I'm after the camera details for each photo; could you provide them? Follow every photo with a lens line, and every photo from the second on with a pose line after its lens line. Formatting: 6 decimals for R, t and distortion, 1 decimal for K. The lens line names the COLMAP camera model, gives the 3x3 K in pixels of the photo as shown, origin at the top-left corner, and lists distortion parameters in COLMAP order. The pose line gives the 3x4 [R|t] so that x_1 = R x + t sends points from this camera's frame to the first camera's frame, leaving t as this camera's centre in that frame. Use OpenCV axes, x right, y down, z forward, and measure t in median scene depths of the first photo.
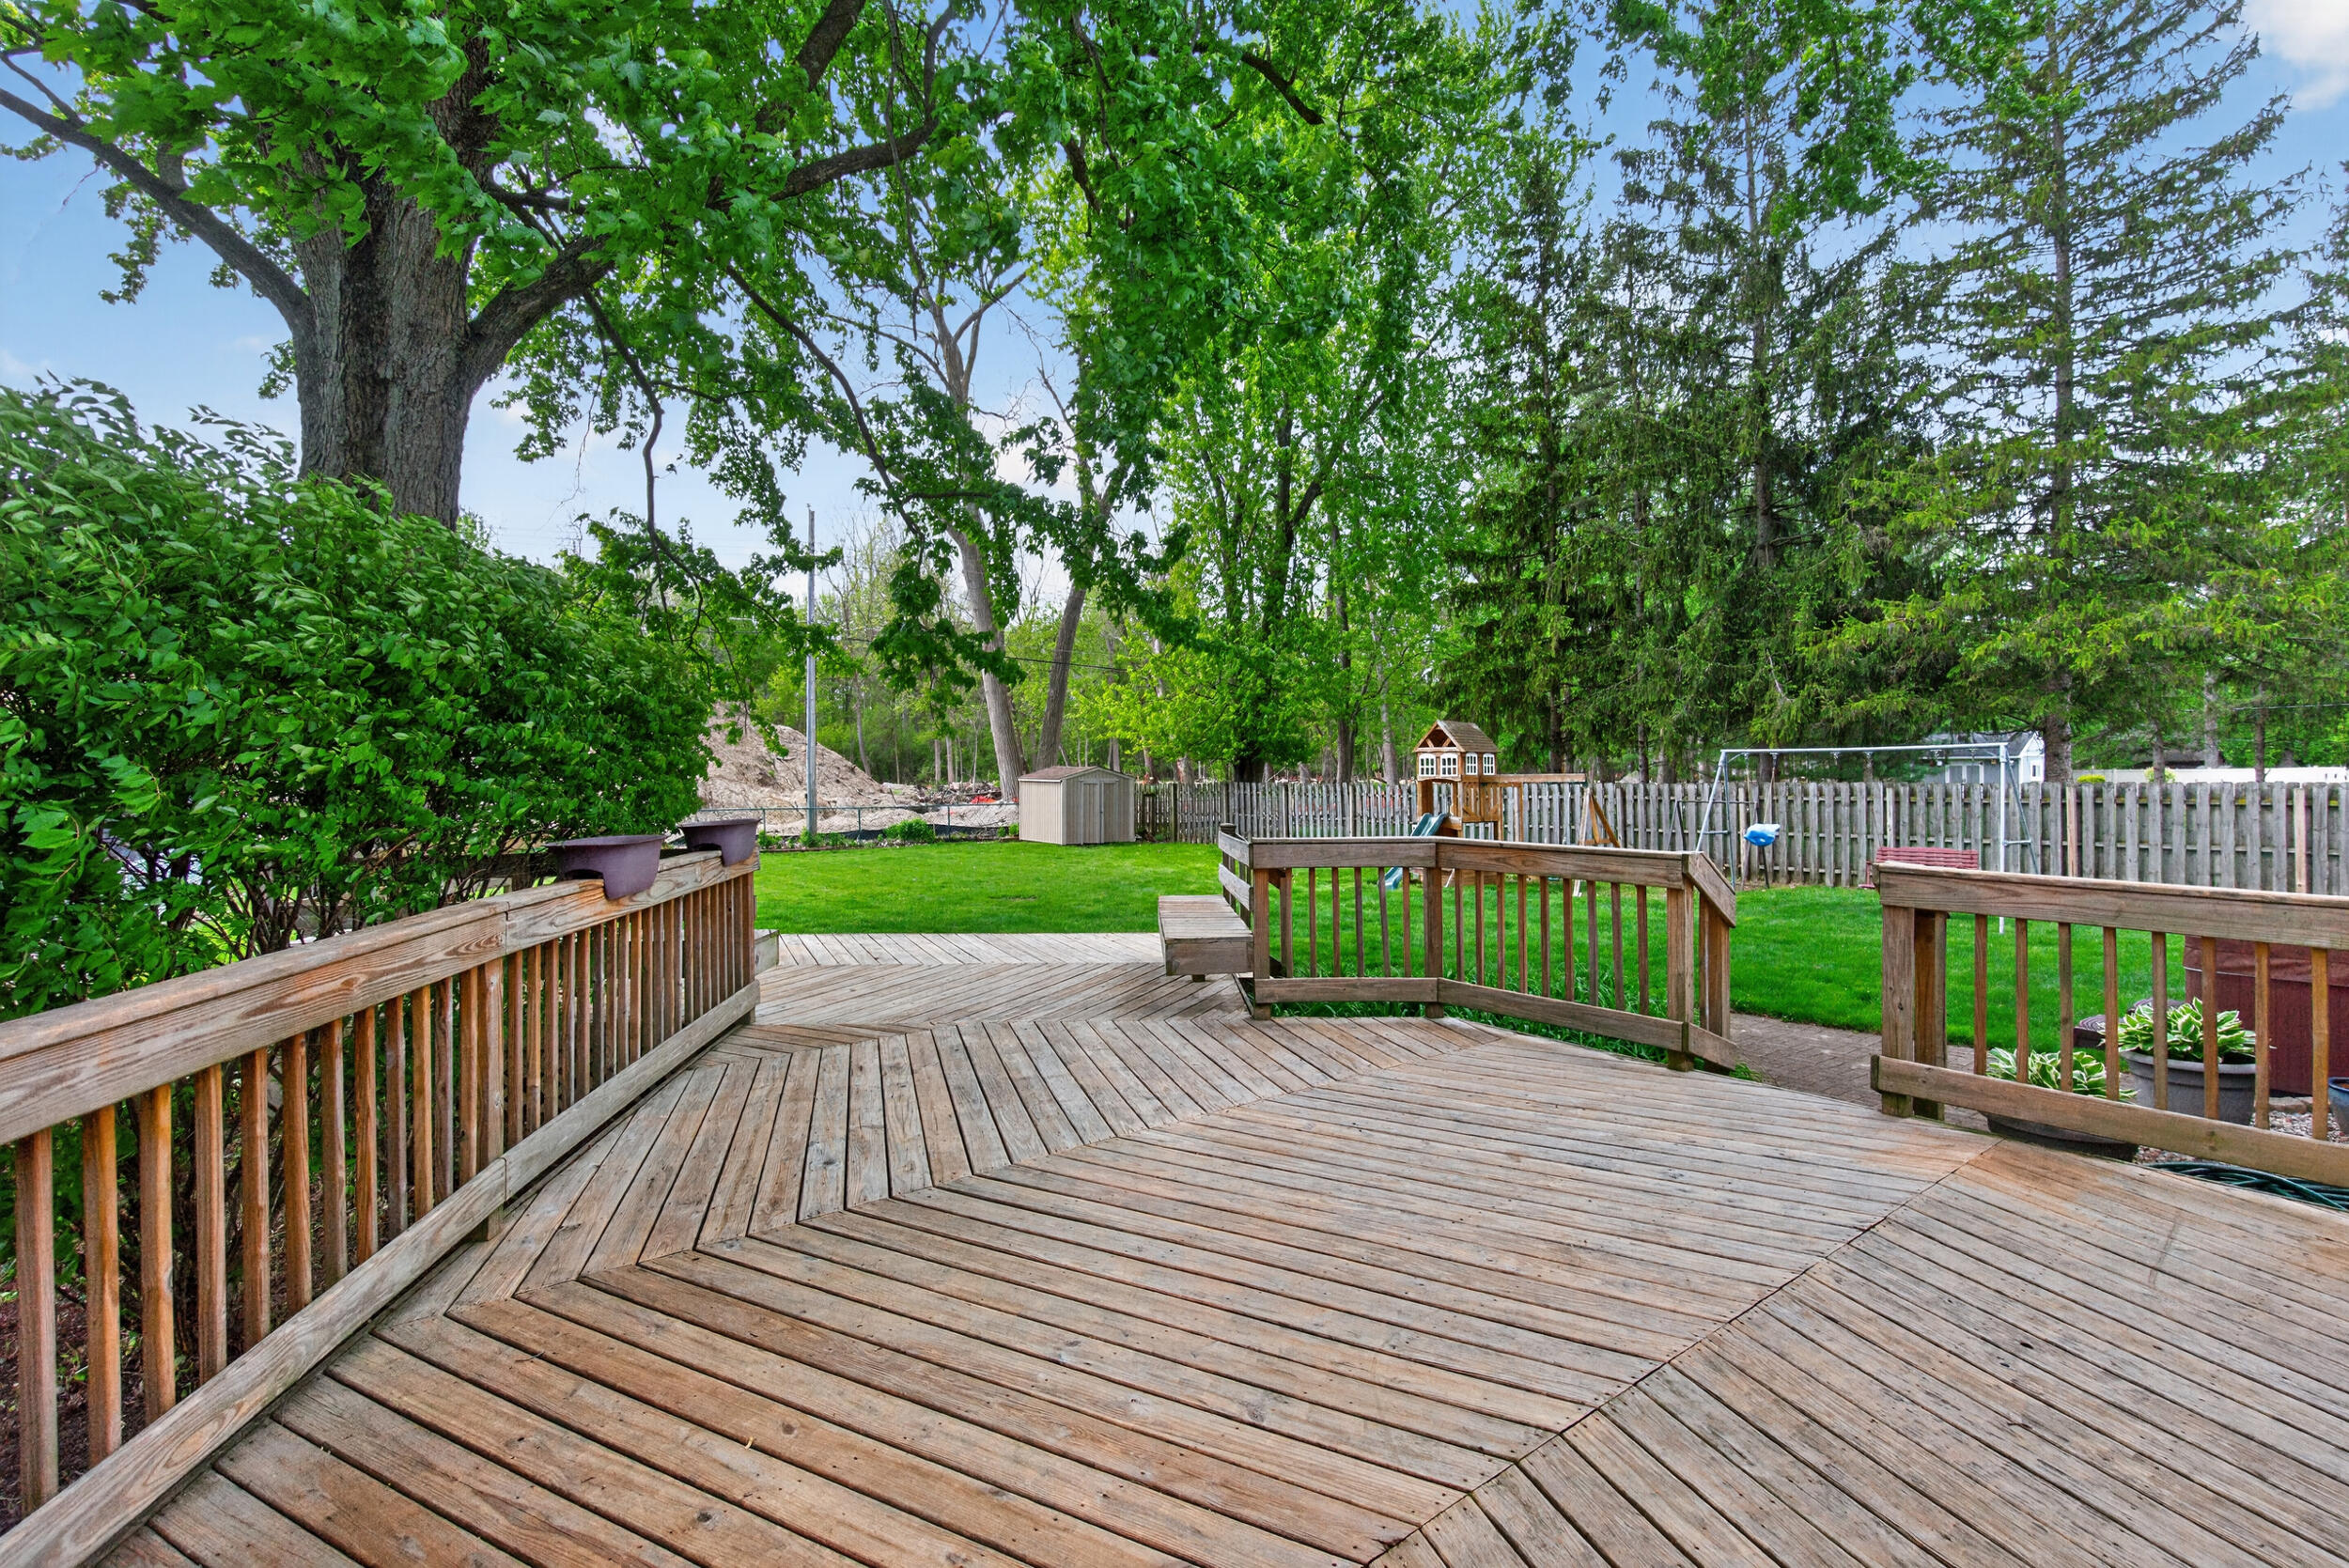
lens RADIAL K [[1056.3, 0, 1162.4], [0, 1056.3, 781.5], [0, 0, 1]] dist [-0.002898, -0.002067]
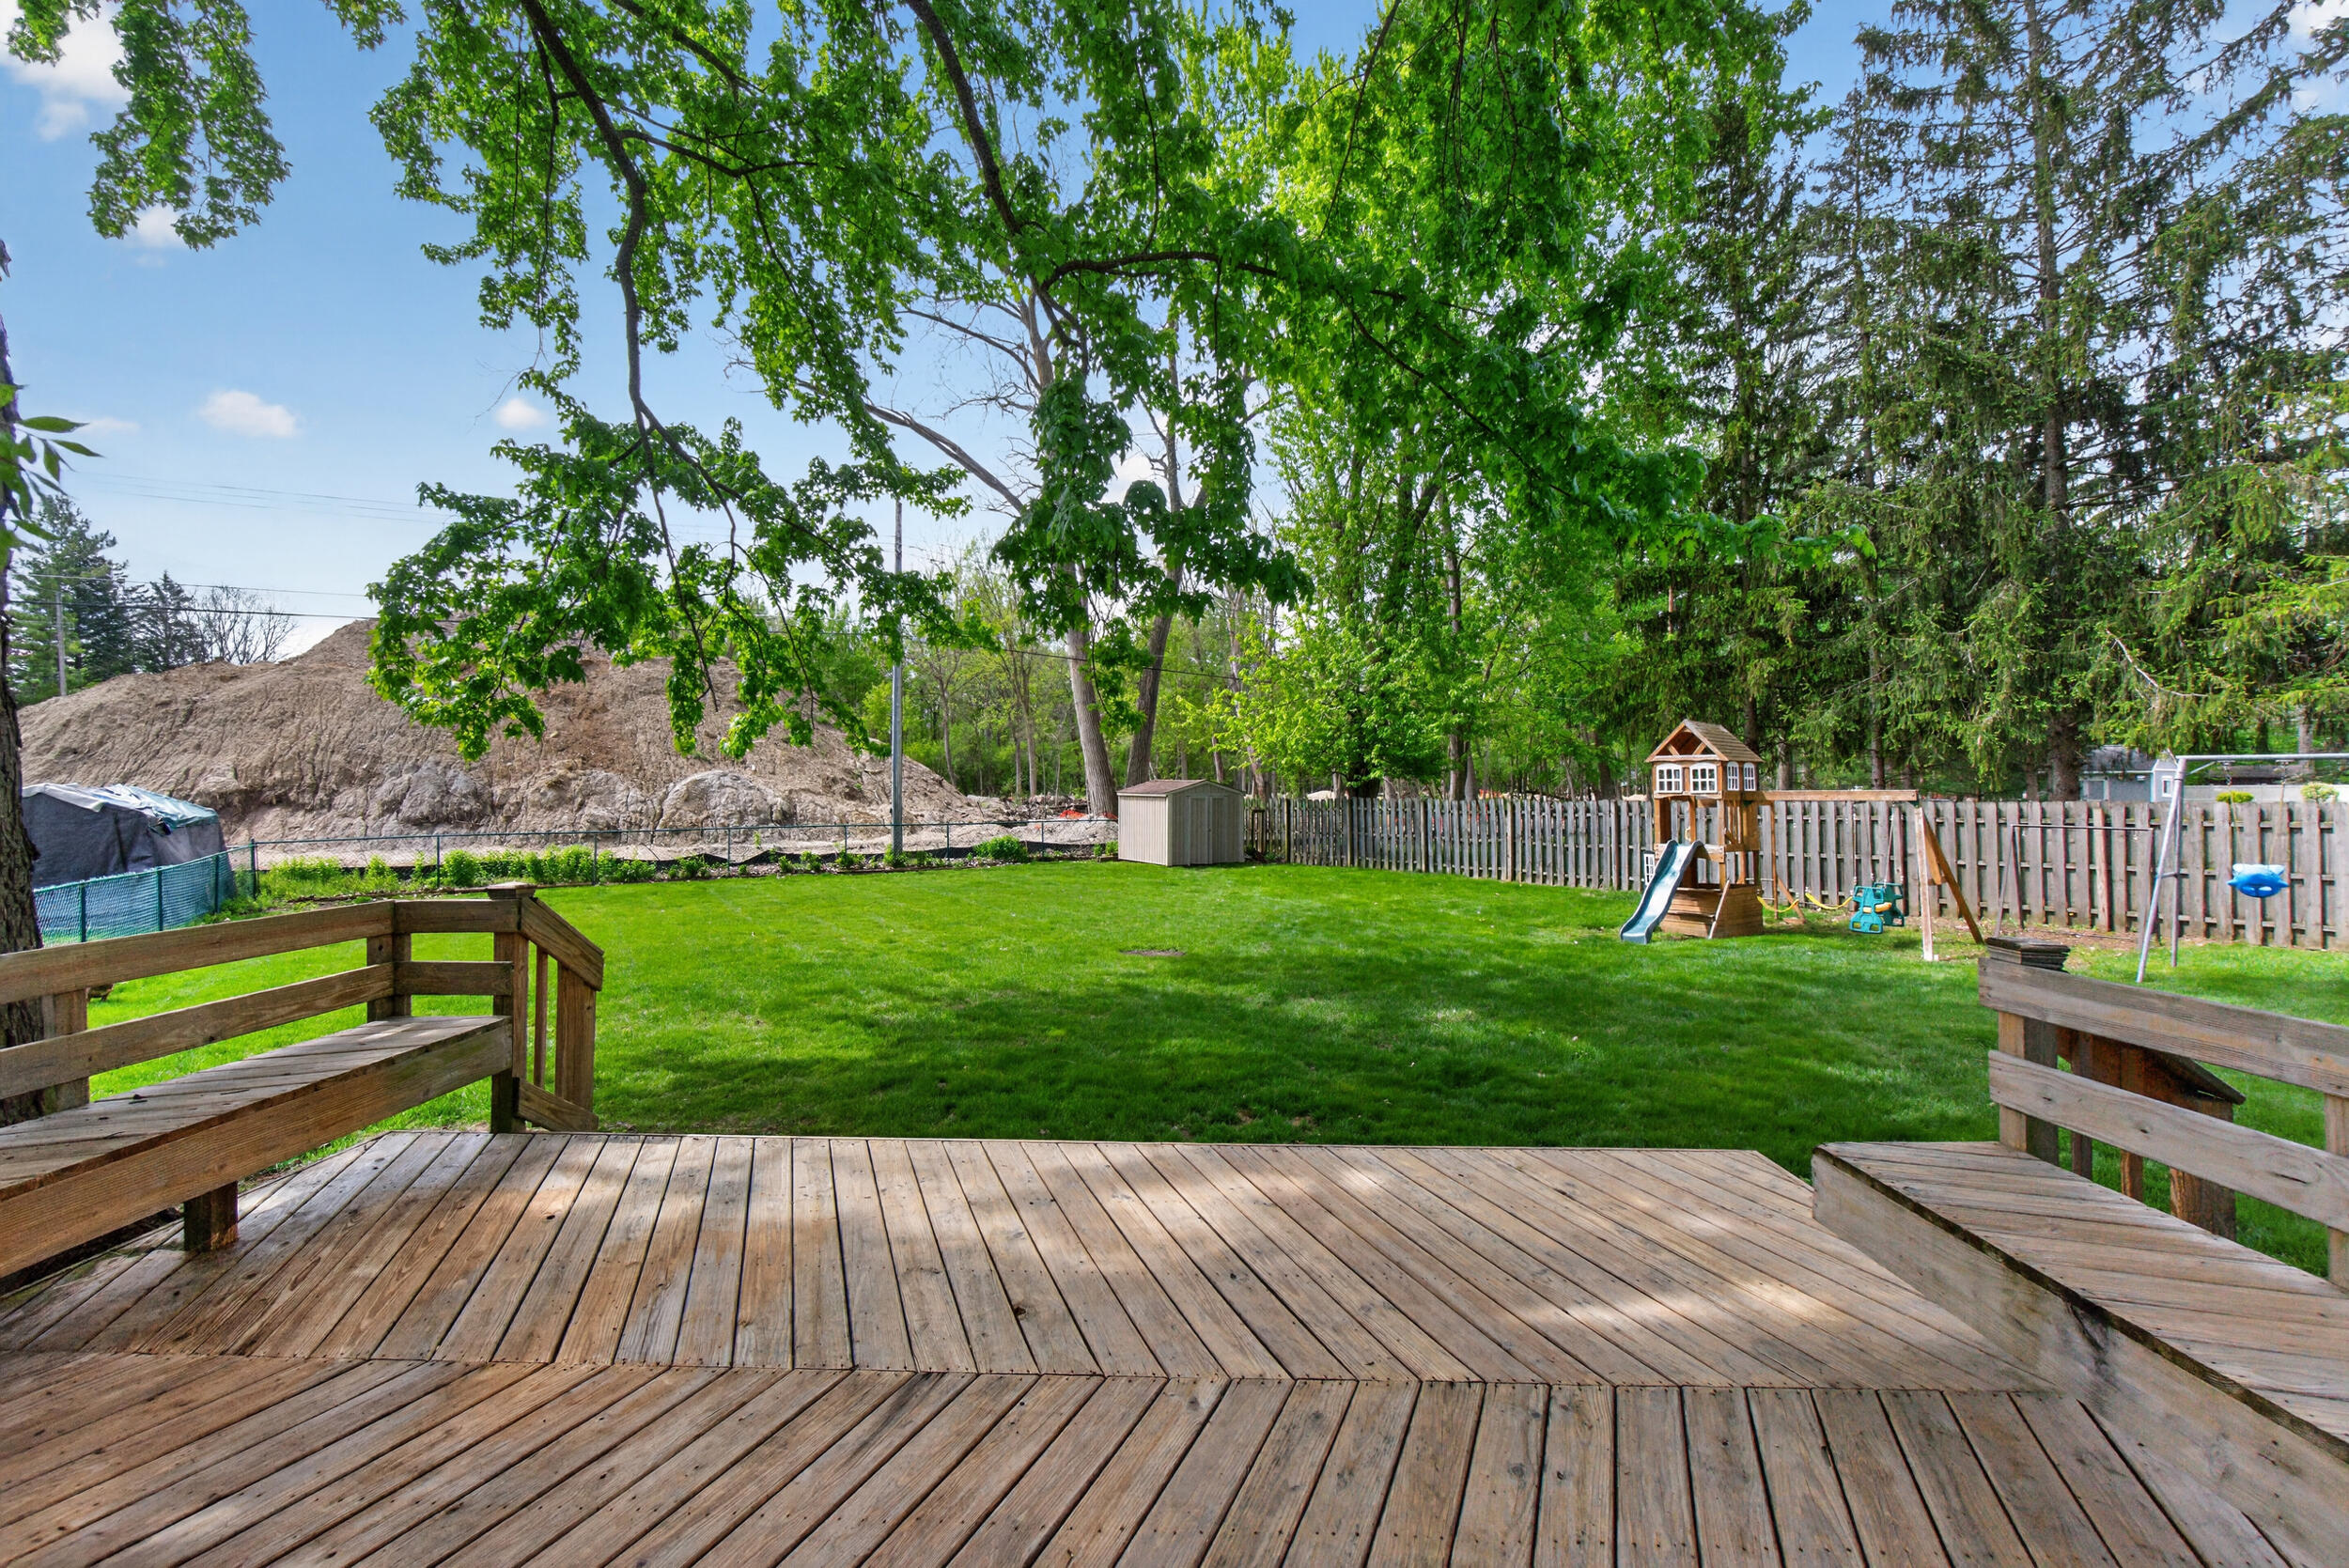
lens RADIAL K [[1014.2, 0, 1151.3], [0, 1014.2, 768.1], [0, 0, 1]] dist [0.001045, -0.001174]
pose [[0.996983, 0.003191, -0.077561, -0.043722], [-0.005310, 0.999618, -0.027121, -0.000272], [0.077445, 0.027451, 0.996619, 0.136351]]
